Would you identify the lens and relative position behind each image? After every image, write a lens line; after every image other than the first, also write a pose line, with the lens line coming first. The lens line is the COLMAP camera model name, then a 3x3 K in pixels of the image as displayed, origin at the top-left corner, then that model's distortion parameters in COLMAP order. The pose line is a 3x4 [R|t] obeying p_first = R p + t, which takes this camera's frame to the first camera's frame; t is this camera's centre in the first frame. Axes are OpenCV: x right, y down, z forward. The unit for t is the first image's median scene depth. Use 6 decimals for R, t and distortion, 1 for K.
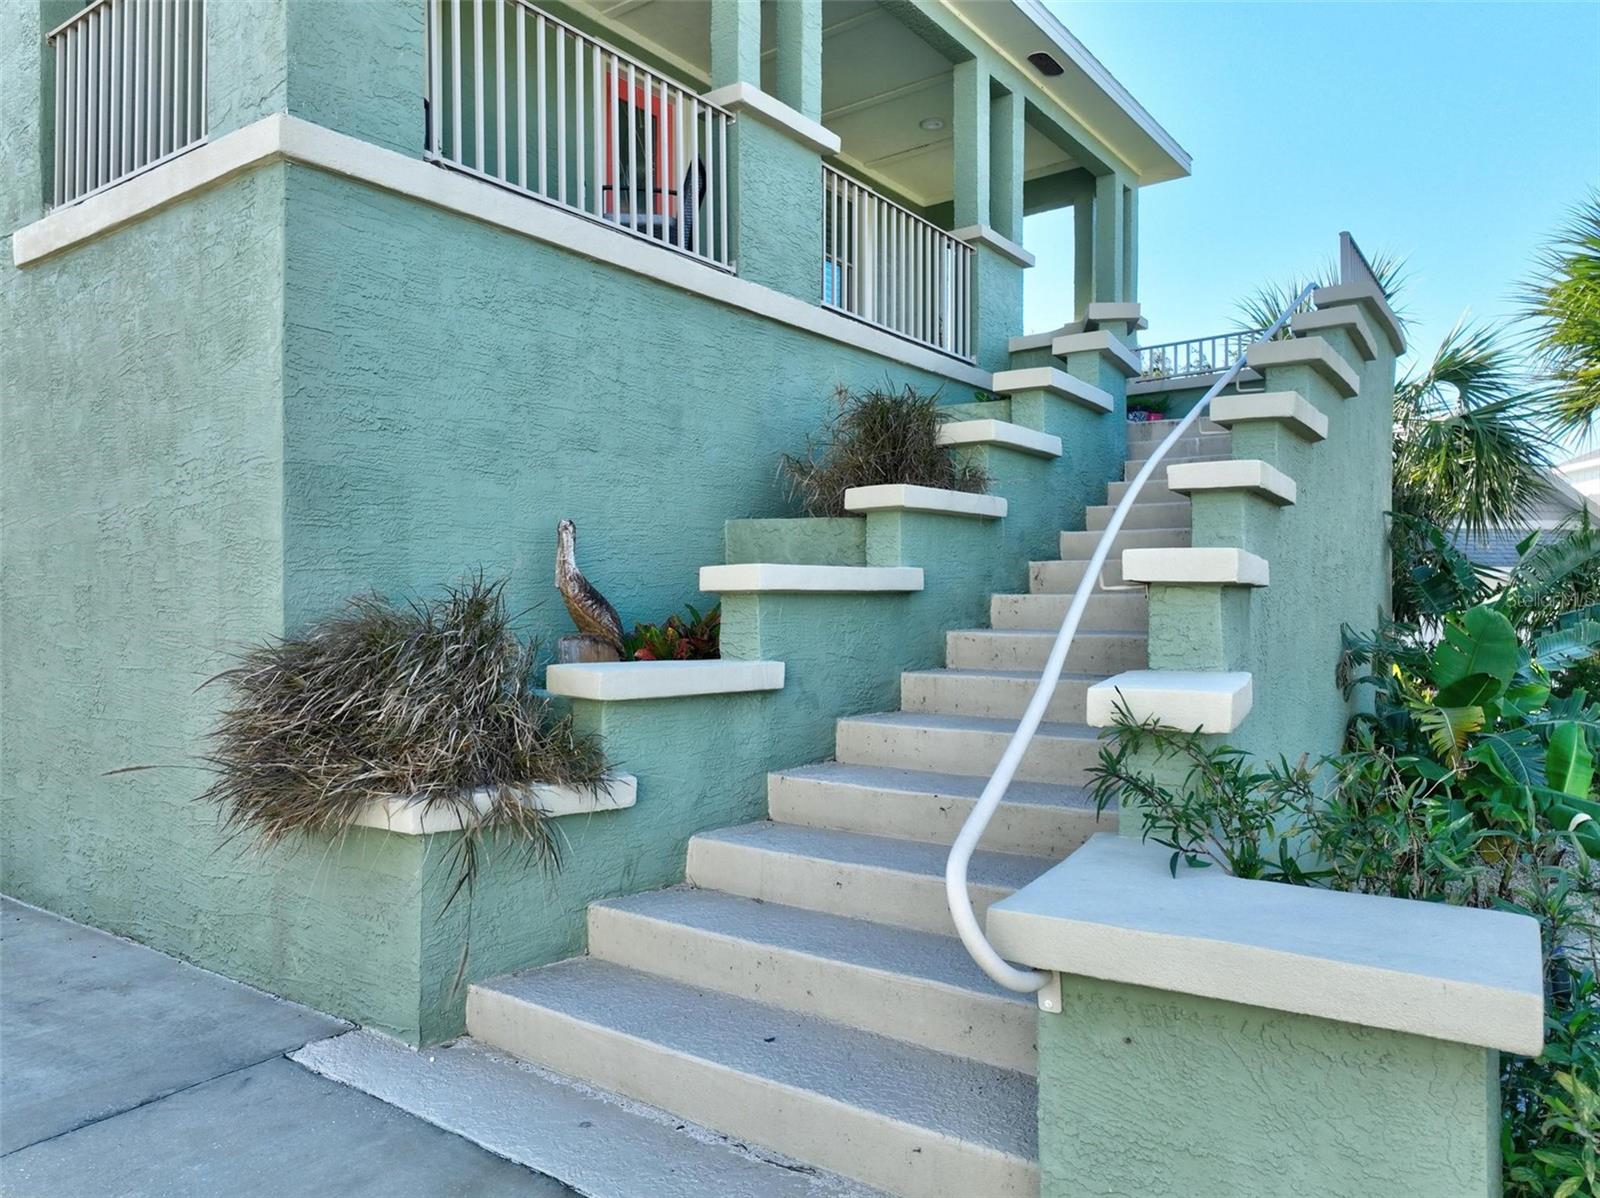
lens RADIAL K [[1133.0, 0, 801.2], [0, 1133.0, 596.8], [0, 0, 1]] dist [-0.005211, 0.020771]
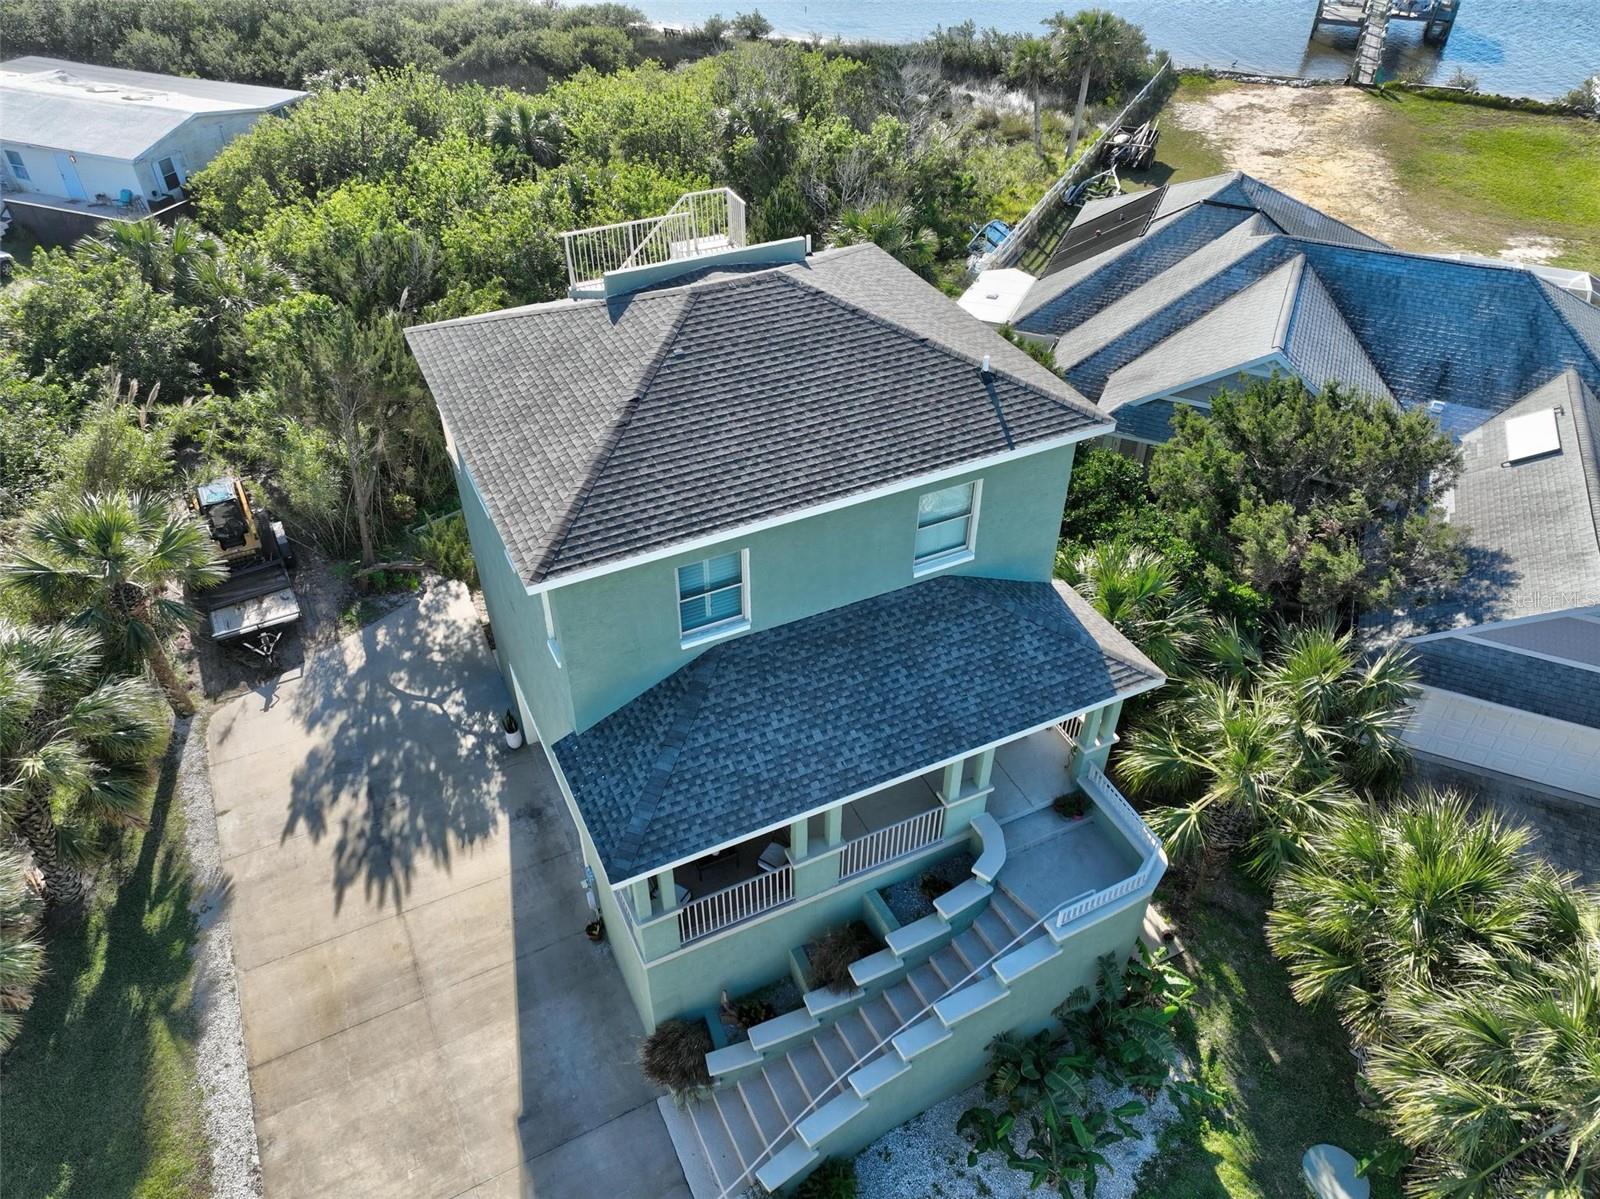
lens RADIAL K [[1133.0, 0, 801.2], [0, 1133.0, 597.3], [0, 0, 1]] dist [-0.005211, 0.020771]
pose [[0.885797, 0.295630, -0.357725, 1.000507], [-0.000158, 0.771028, 0.636801, -3.543242], [0.464073, -0.564020, 0.683021, -0.732063]]
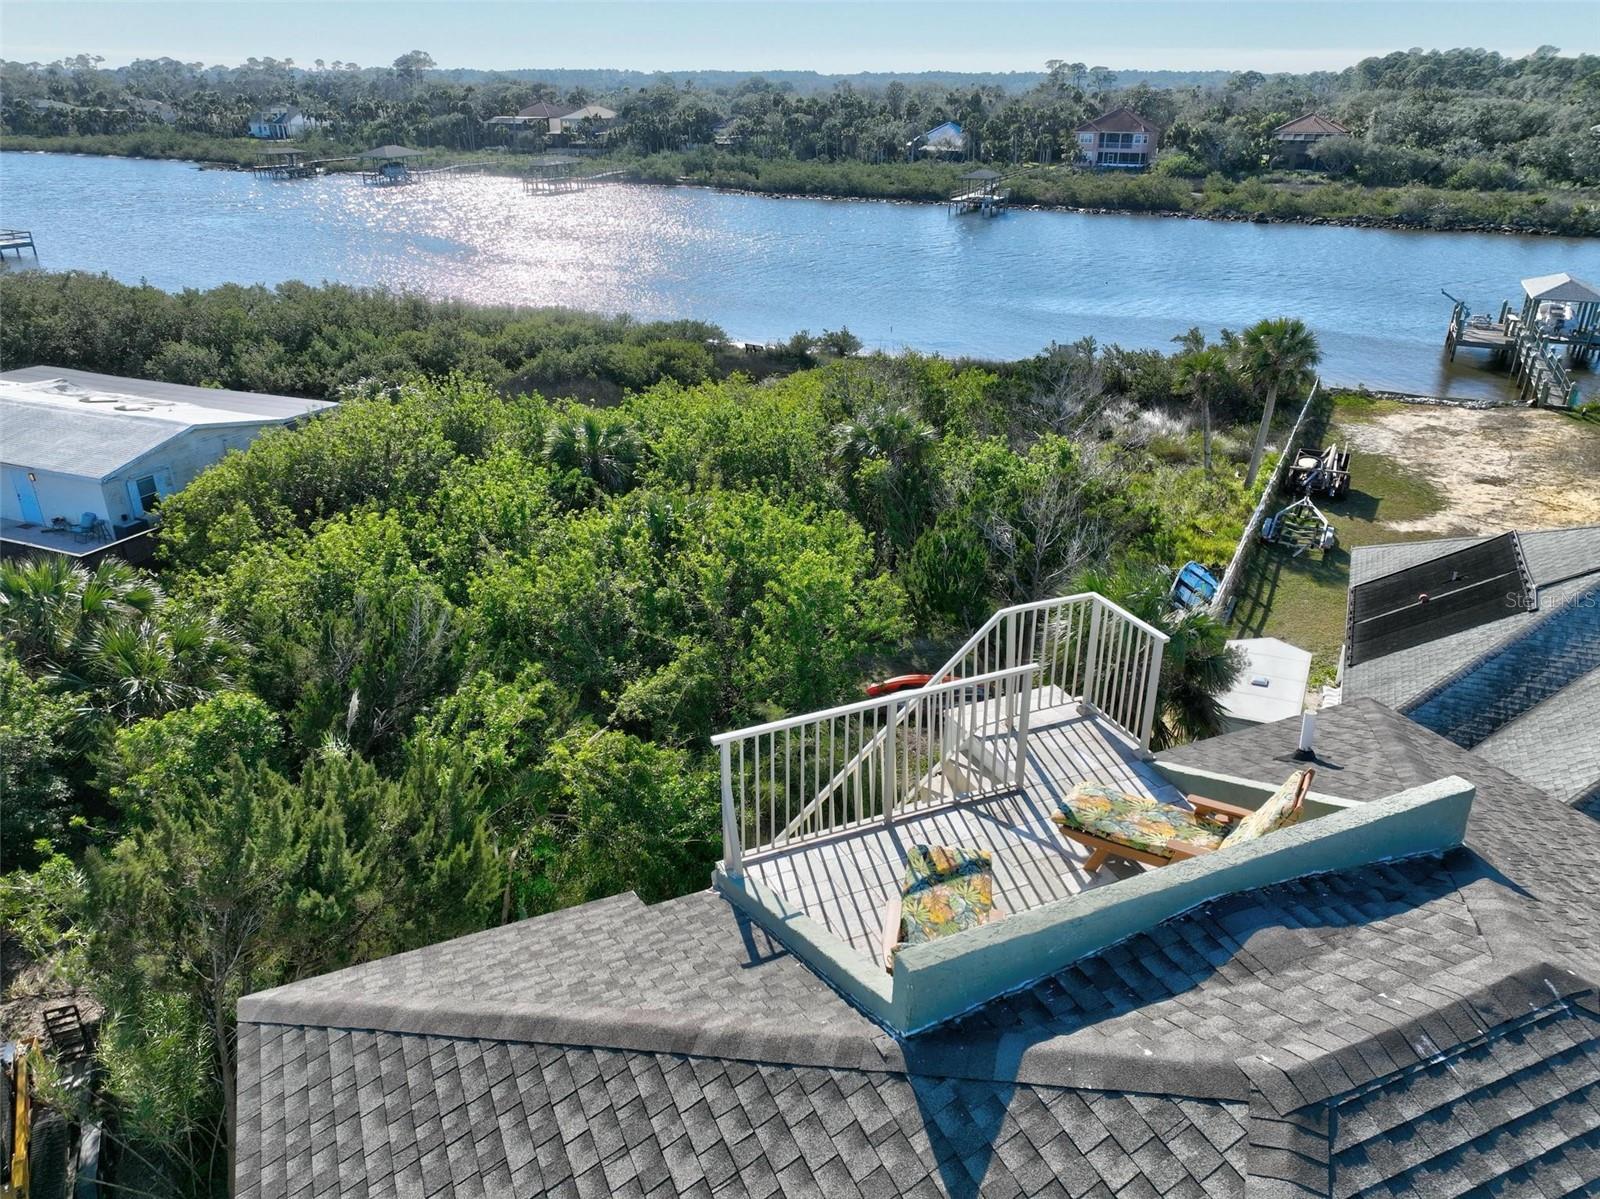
lens RADIAL K [[1129.9, 0, 800.0], [0, 1129.9, 599.5], [0, 0, 1]] dist [-0.004669, 0.020804]
pose [[0.869025, 0.207294, -0.449248, -0.928501], [0.000821, 0.907393, 0.420283, -2.703438], [0.494767, -0.365605, 0.788377, 1.403928]]
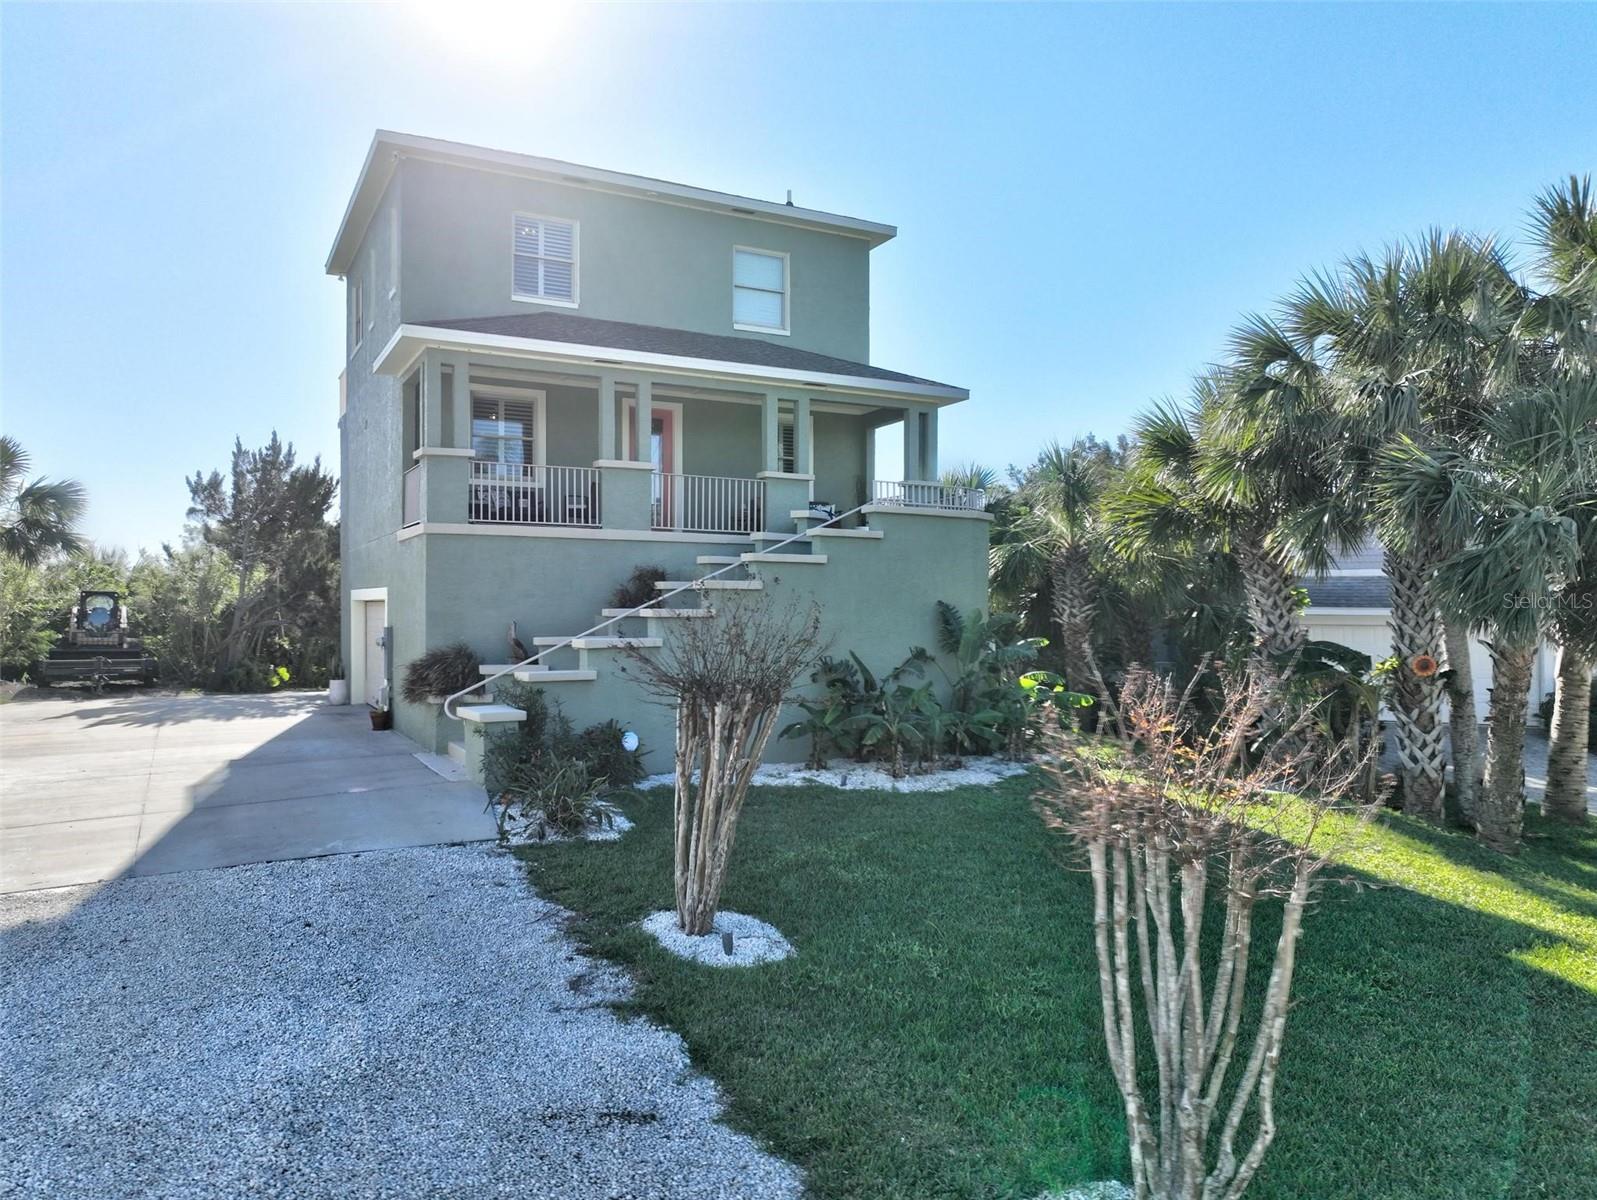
lens RADIAL K [[1143.4, 0, 805.7], [0, 1143.4, 603.1], [0, 0, 1]] dist [-0.001450, 0.000961]
pose [[0.903931, -0.000087, -0.427679, 2.035363], [0.001093, 0.999997, 0.002106, -0.131042], [0.427677, -0.002371, 0.903928, -1.688140]]
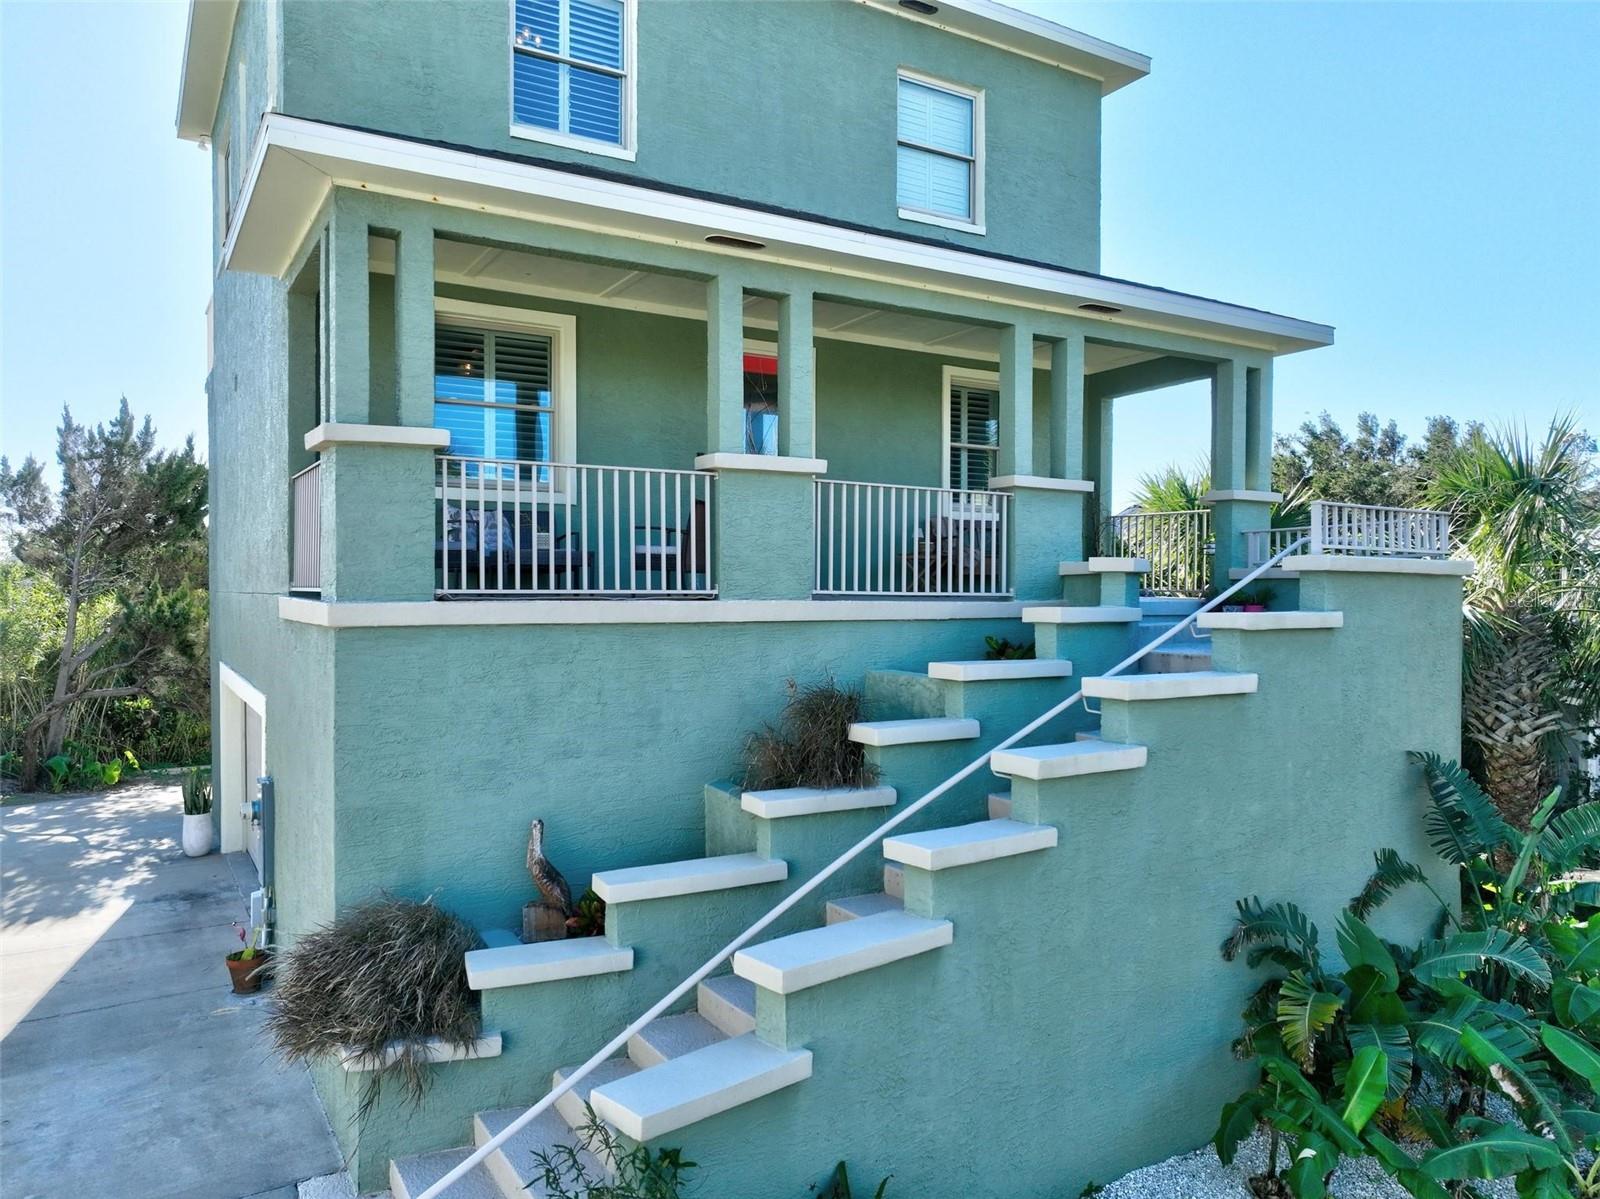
lens RADIAL K [[1129.9, 0, 800.0], [0, 1129.9, 599.5], [0, 0, 1]] dist [-0.004669, 0.020804]
pose [[0.924827, 0.006211, -0.380336, 0.675313], [0.000399, 0.999850, 0.017298, -0.385575], [0.380387, -0.016150, 0.924687, -0.223165]]
